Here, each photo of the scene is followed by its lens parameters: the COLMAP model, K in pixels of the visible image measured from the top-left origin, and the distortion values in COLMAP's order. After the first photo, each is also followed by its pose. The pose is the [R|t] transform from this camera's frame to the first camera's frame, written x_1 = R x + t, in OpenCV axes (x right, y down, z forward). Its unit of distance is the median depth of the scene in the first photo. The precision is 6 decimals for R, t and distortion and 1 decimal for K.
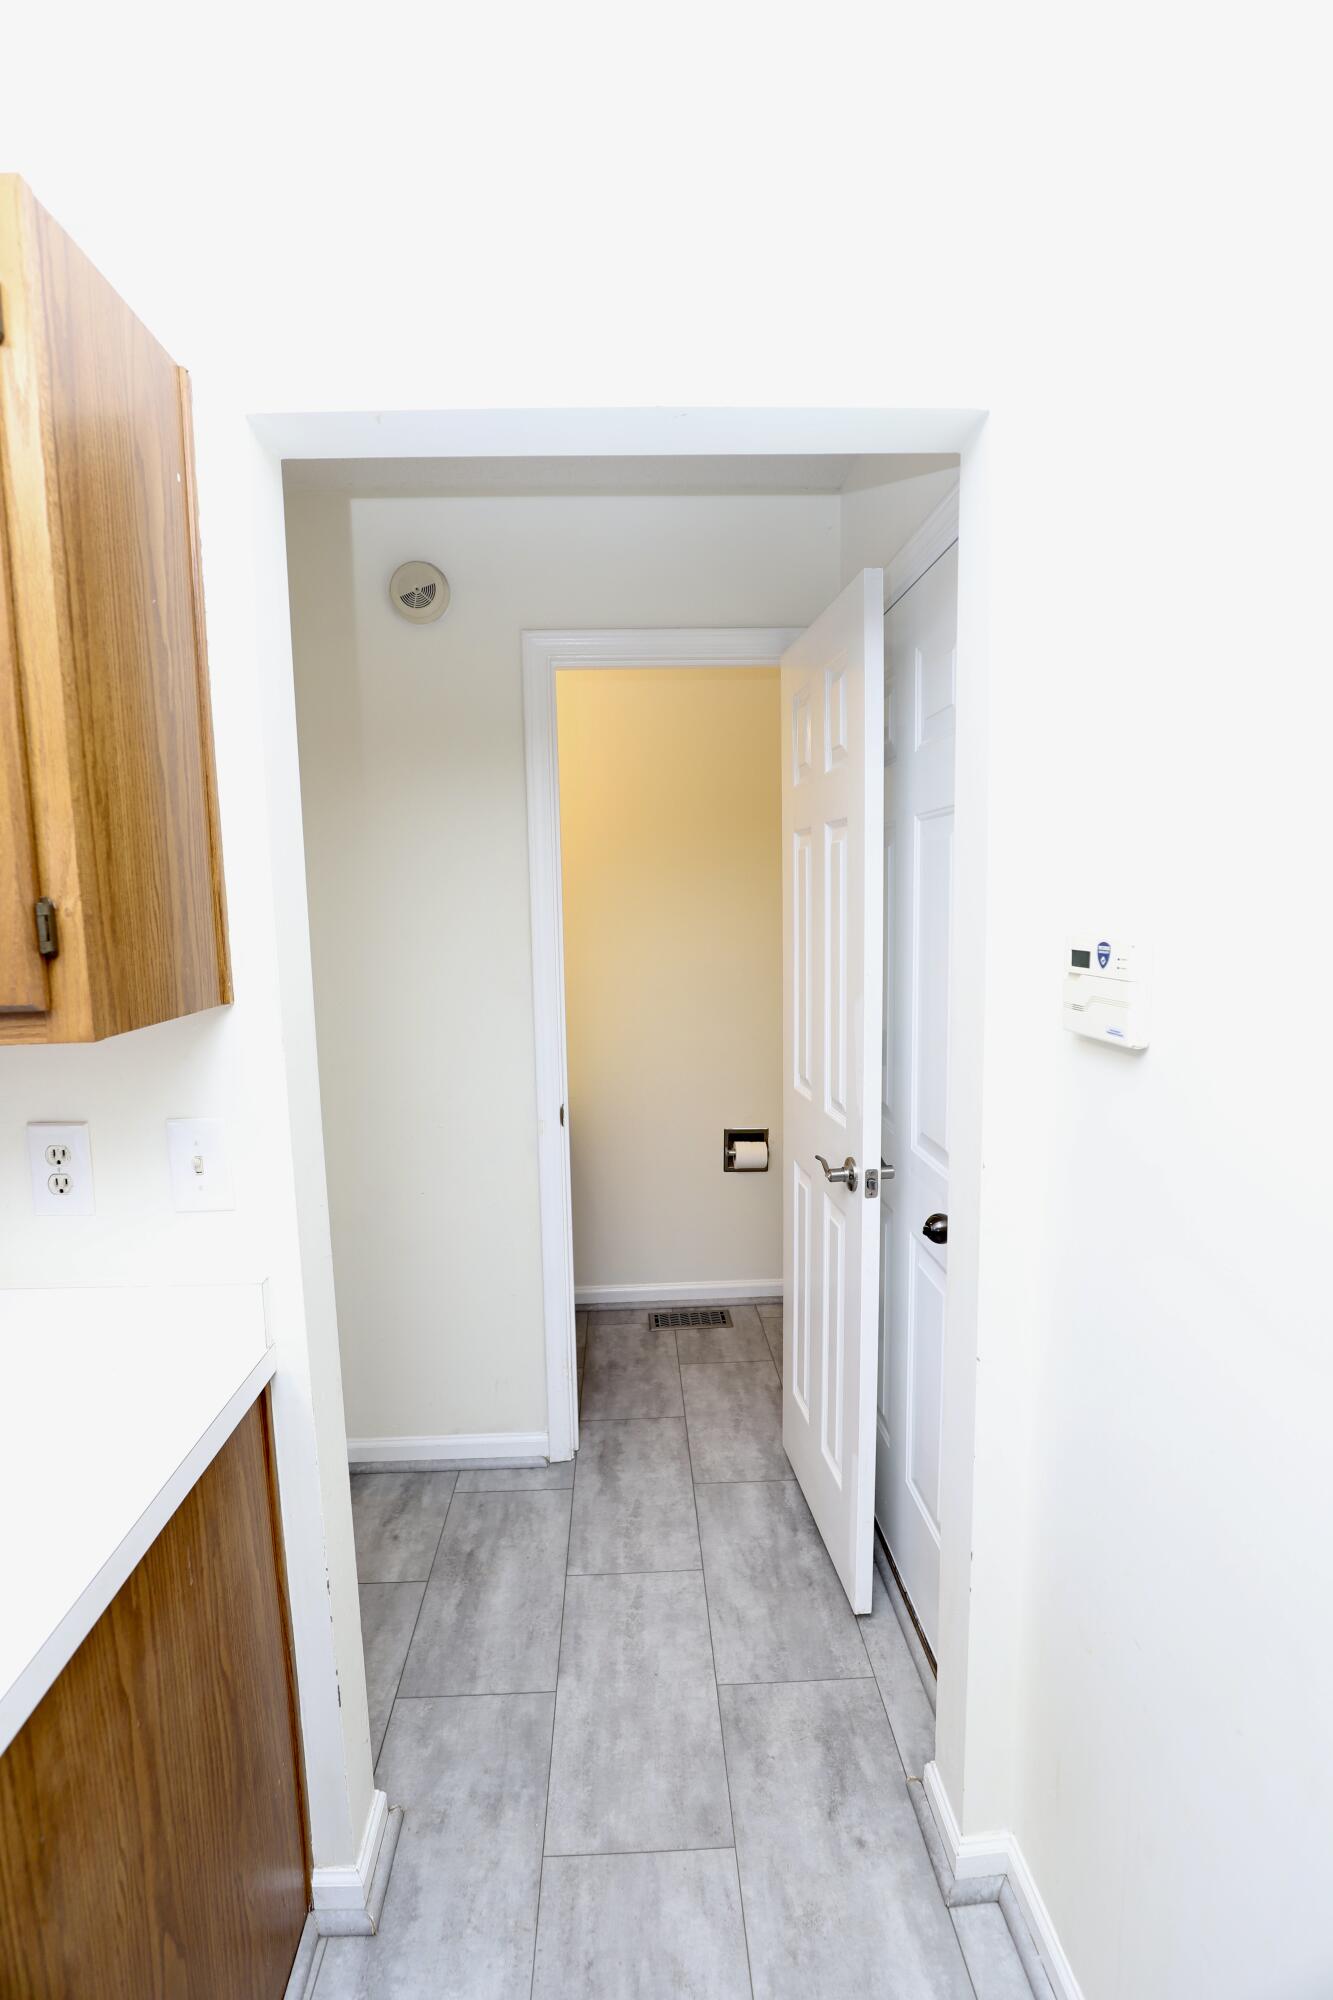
lens RADIAL K [[920.3, 0, 666.5], [0, 920.3, 1000.0], [0, 0, 1]] dist [-0.035914, 0.006802]
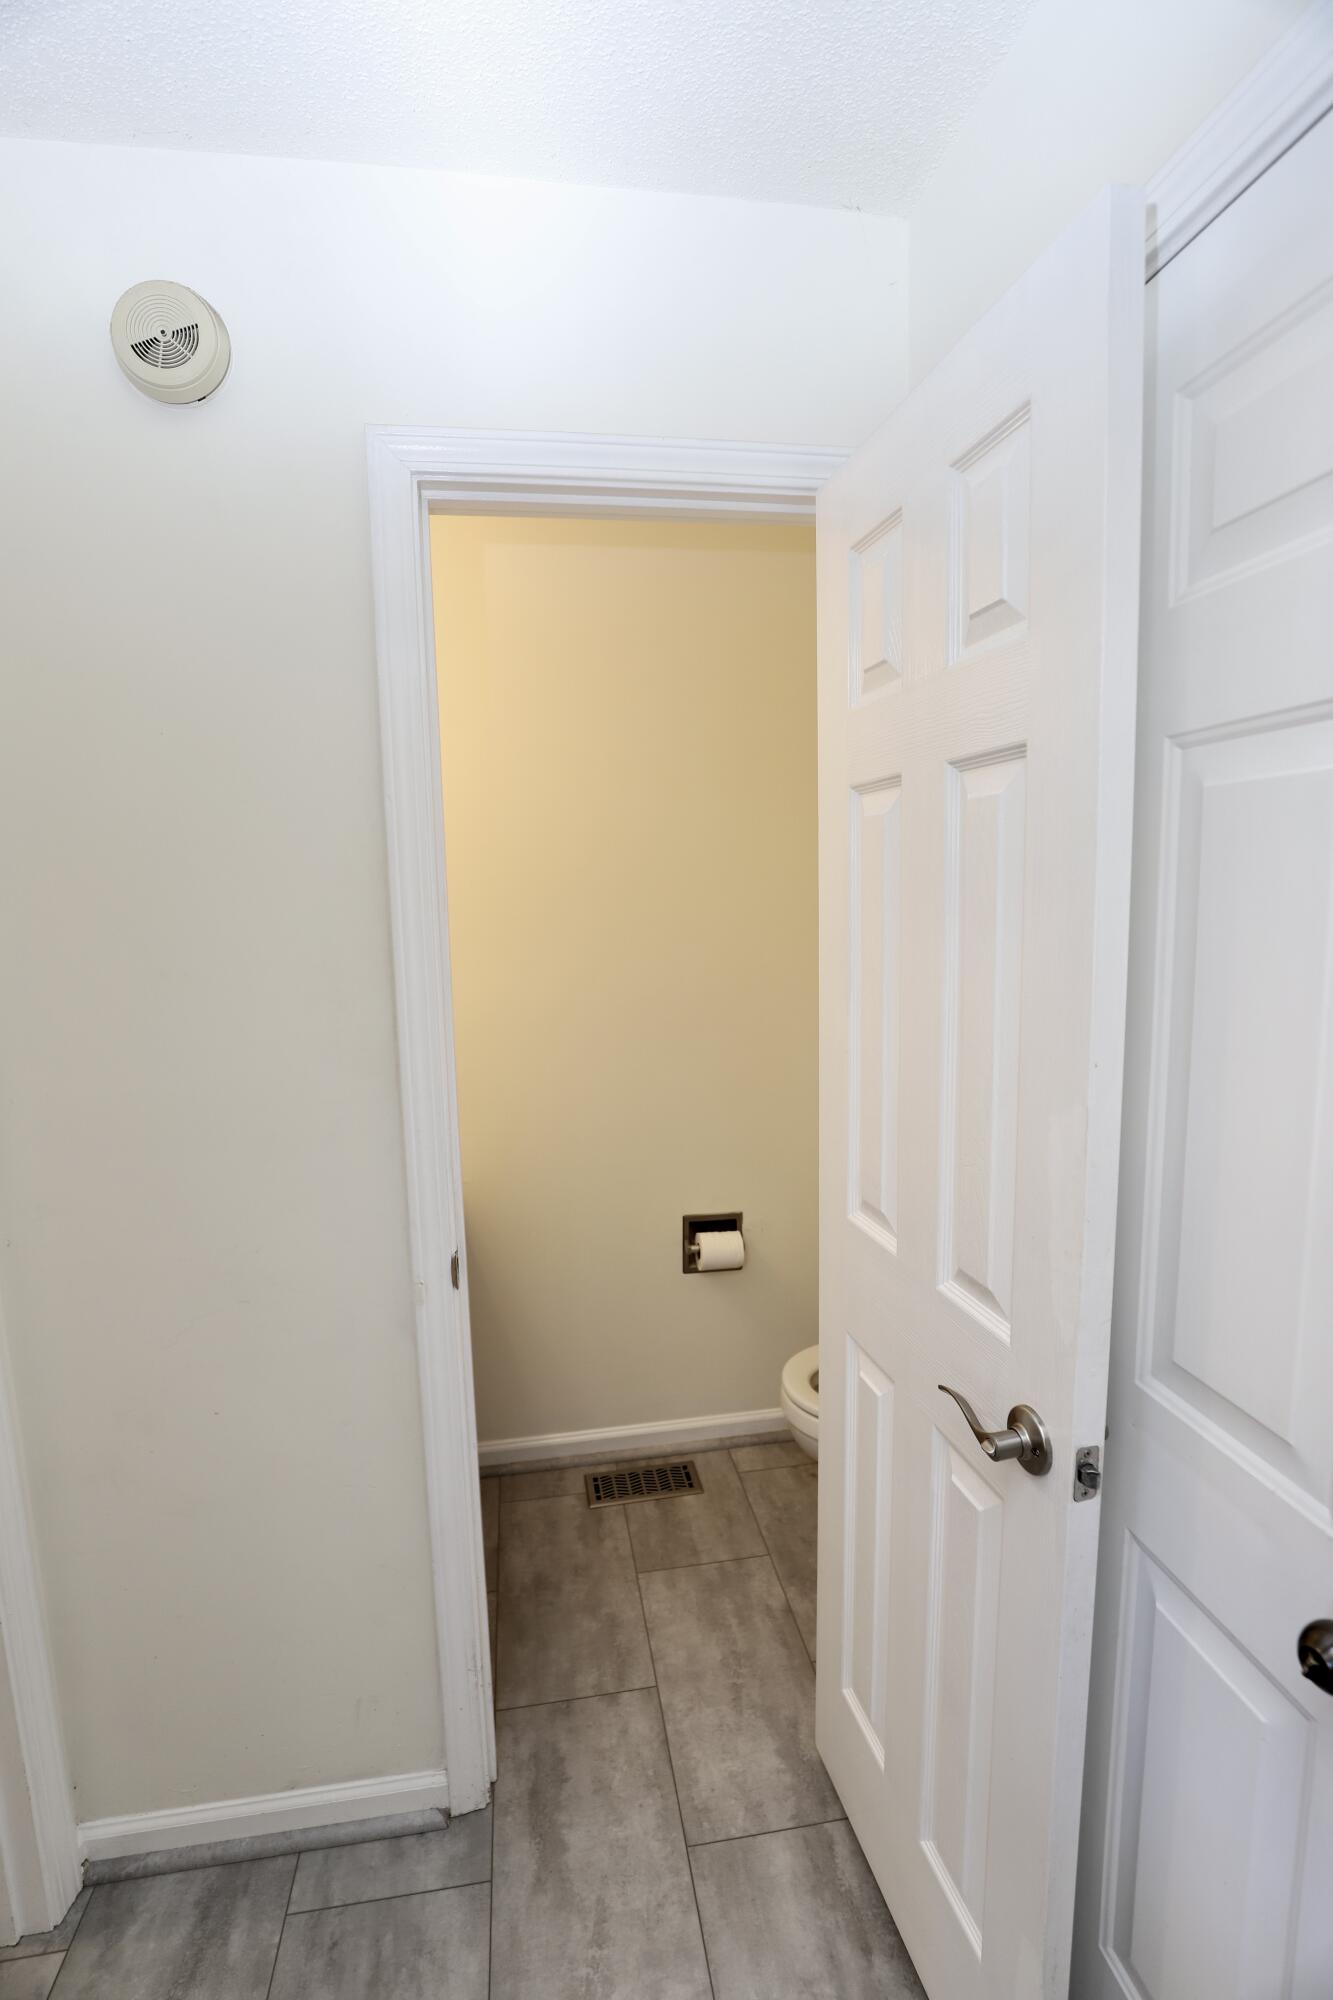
lens RADIAL K [[926.9, 0, 659.5], [0, 926.9, 1013.8], [0, 0, 1]] dist [-0.037783, 0.008480]
pose [[0.994156, -0.019889, 0.106107, -0.039118], [0.017692, 0.999610, 0.021603, -0.045499], [-0.106495, -0.019600, 0.994120, 0.365238]]
